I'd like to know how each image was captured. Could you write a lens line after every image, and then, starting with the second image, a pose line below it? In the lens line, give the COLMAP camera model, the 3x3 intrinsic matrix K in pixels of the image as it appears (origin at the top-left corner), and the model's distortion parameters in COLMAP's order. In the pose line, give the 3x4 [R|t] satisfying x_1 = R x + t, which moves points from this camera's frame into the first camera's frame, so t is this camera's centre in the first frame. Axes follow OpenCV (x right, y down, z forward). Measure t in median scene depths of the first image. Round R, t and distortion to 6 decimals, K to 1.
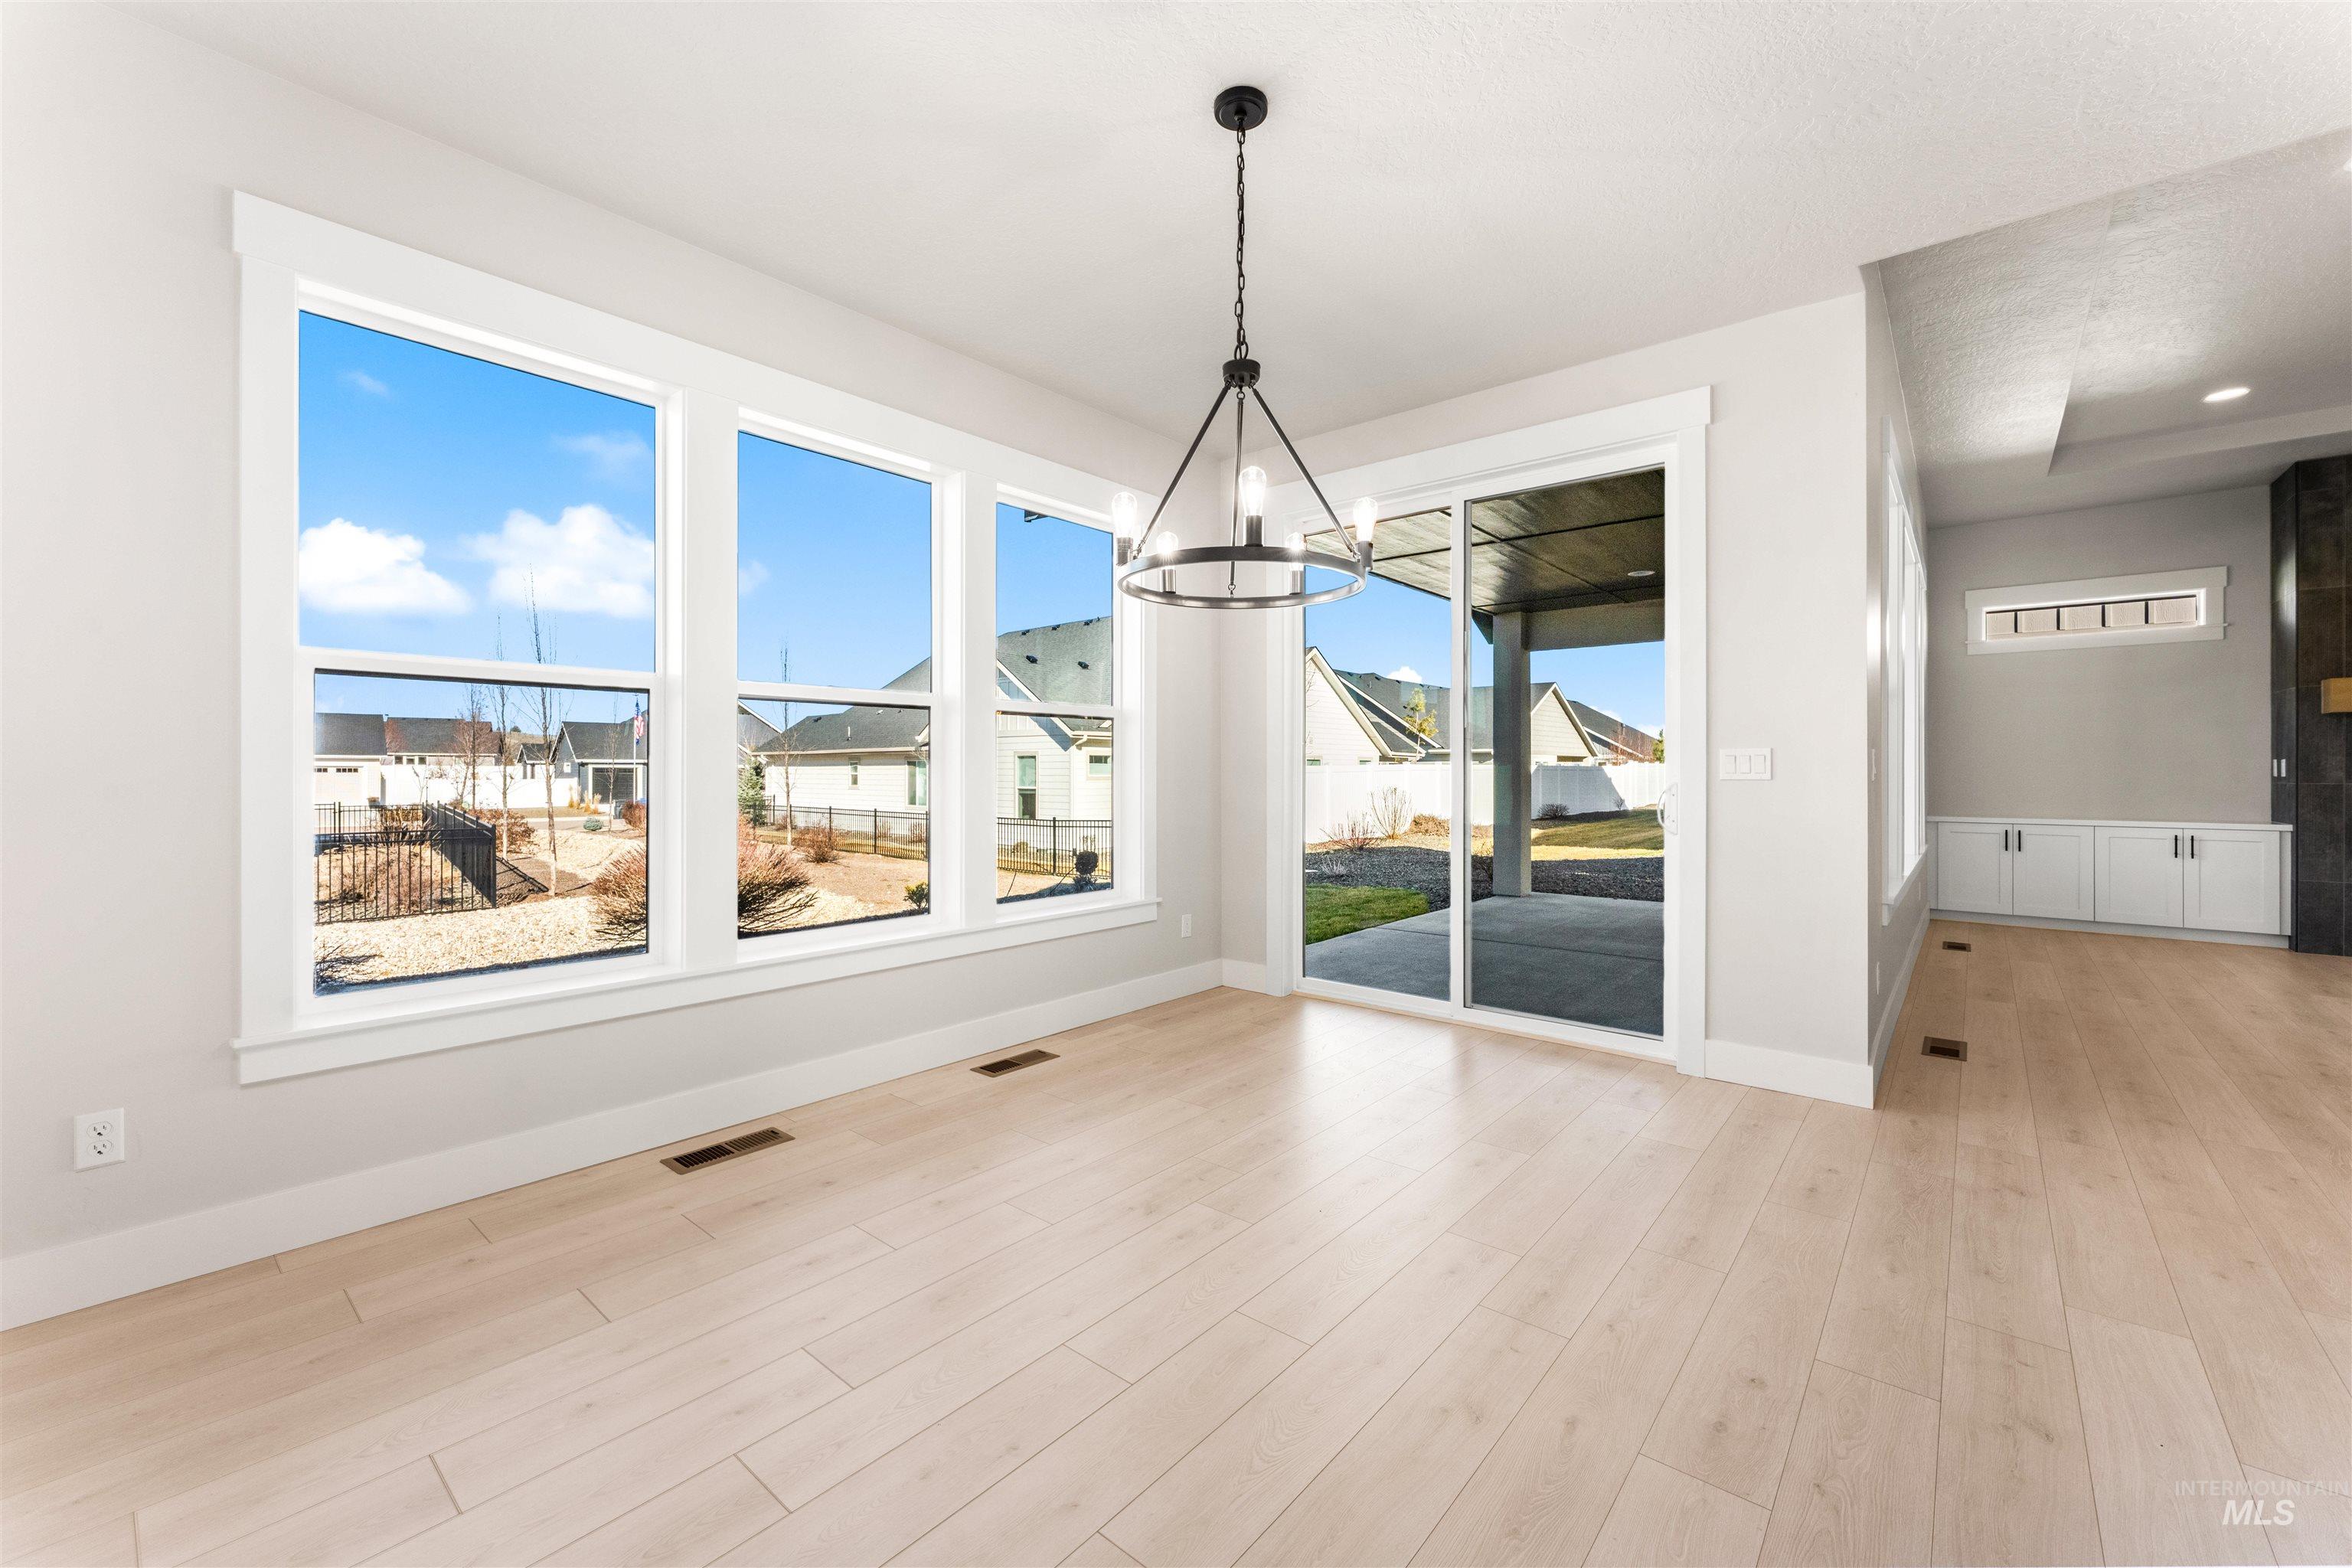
lens RADIAL K [[941.9, 0, 1170.3], [0, 941.9, 768.1], [0, 0, 1]] dist [-0.000479, -0.001545]
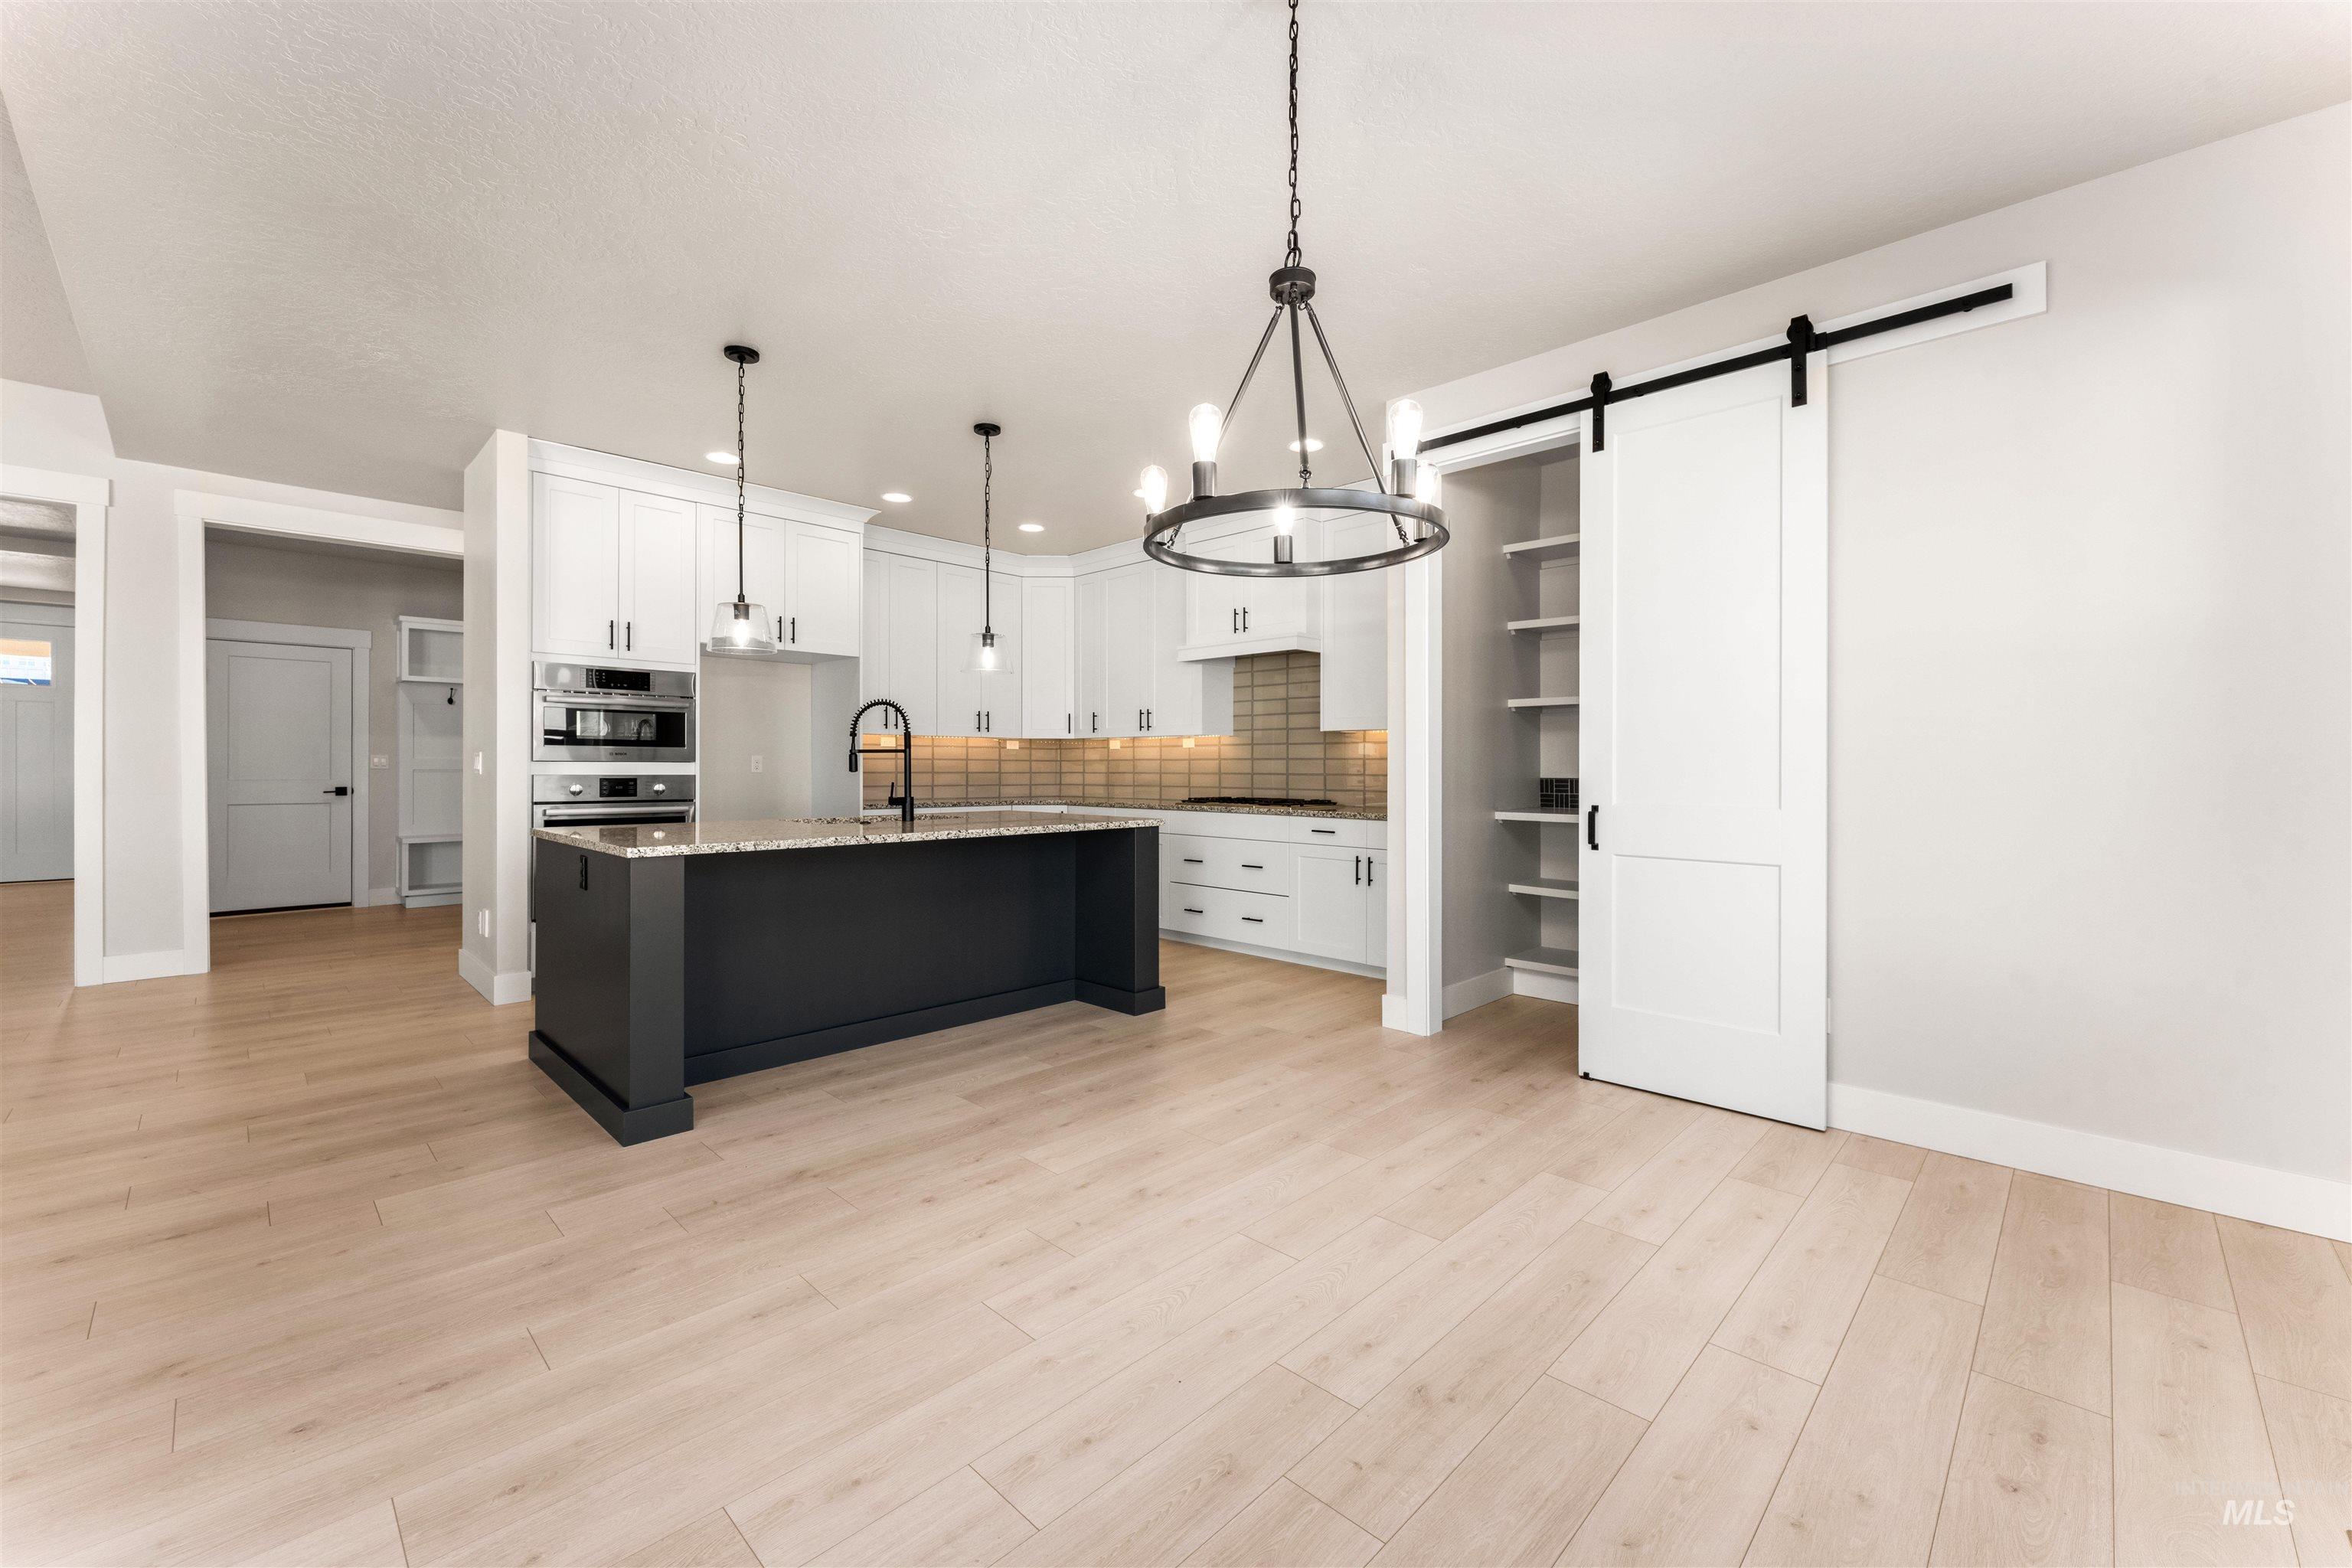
lens RADIAL K [[941.9, 0, 1166.8], [0, 941.9, 742.2], [0, 0, 1]] dist [-0.000479, -0.001545]
pose [[-0.997515, -0.000696, 0.070454, 0.101443], [-0.002803, 0.999552, -0.029803, 0.004649], [-0.070402, -0.029926, -0.997070, 1.460488]]
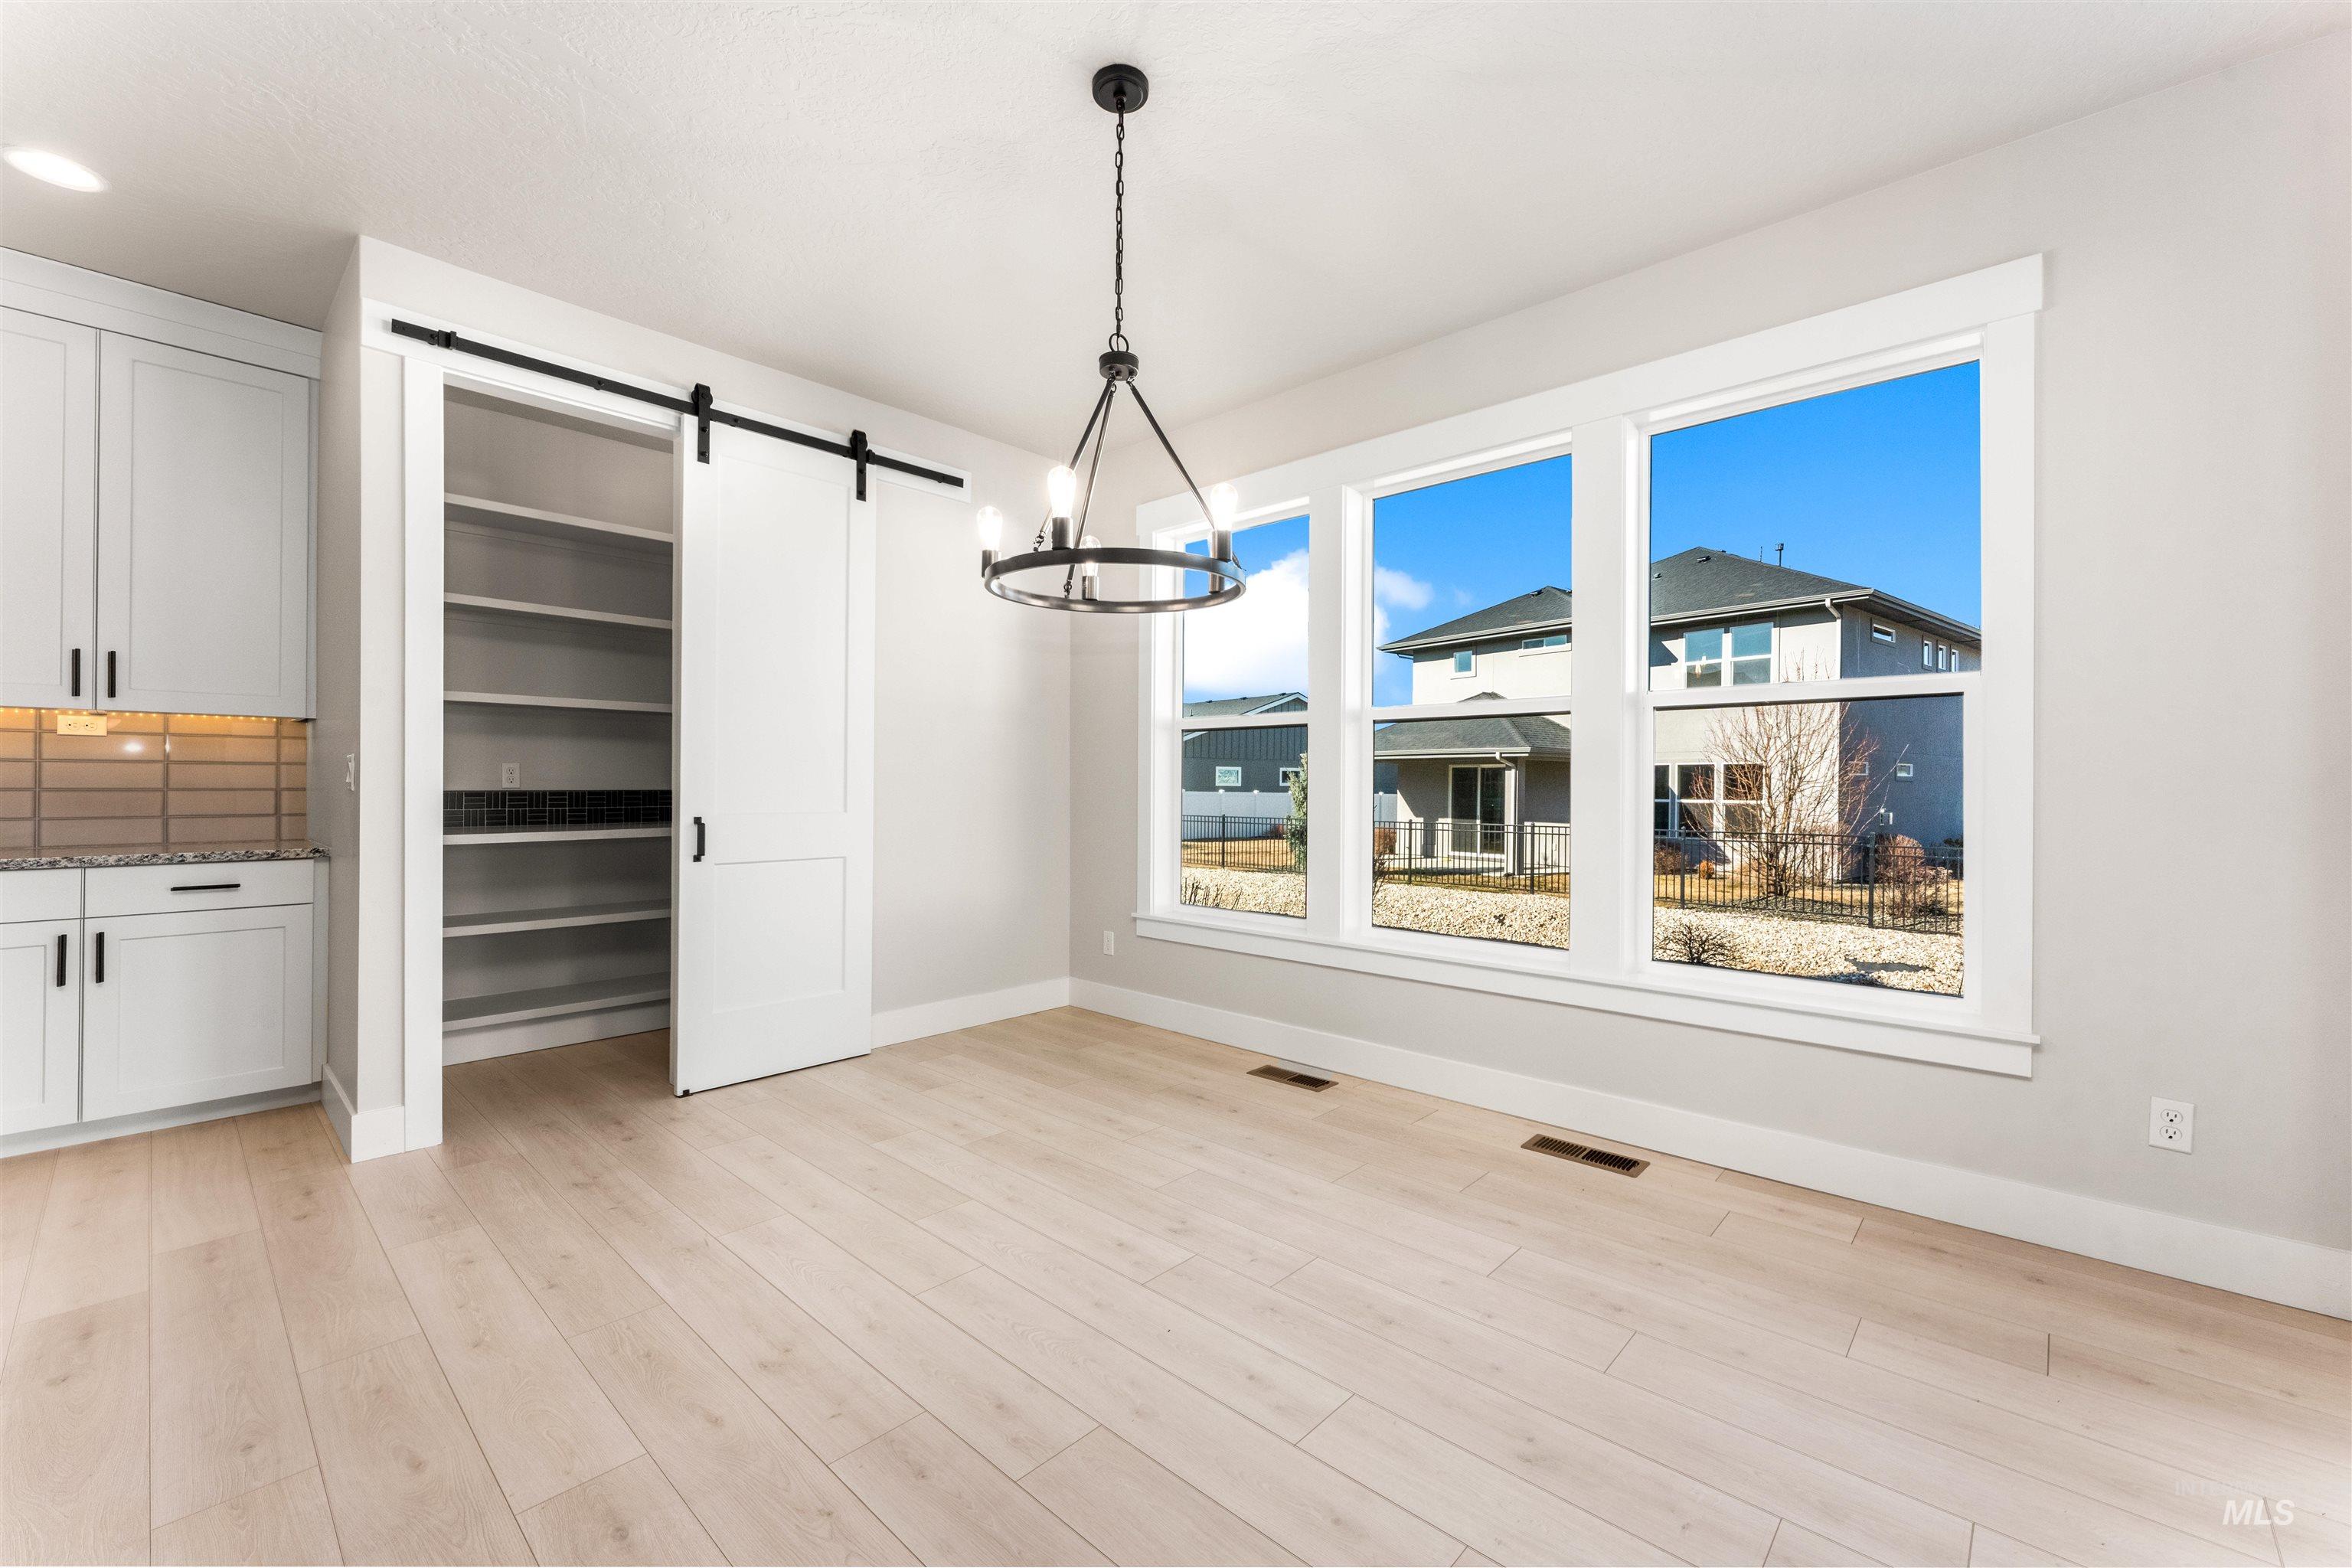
lens RADIAL K [[941.9, 0, 1182.0], [0, 941.9, 773.9], [0, 0, 1]] dist [-0.000479, -0.001545]
pose [[-0.033427, -0.012132, -0.999368, 0.817849], [-0.002923, 0.999923, -0.012041, 0.004095], [0.999437, 0.002519, -0.033460, 0.875780]]
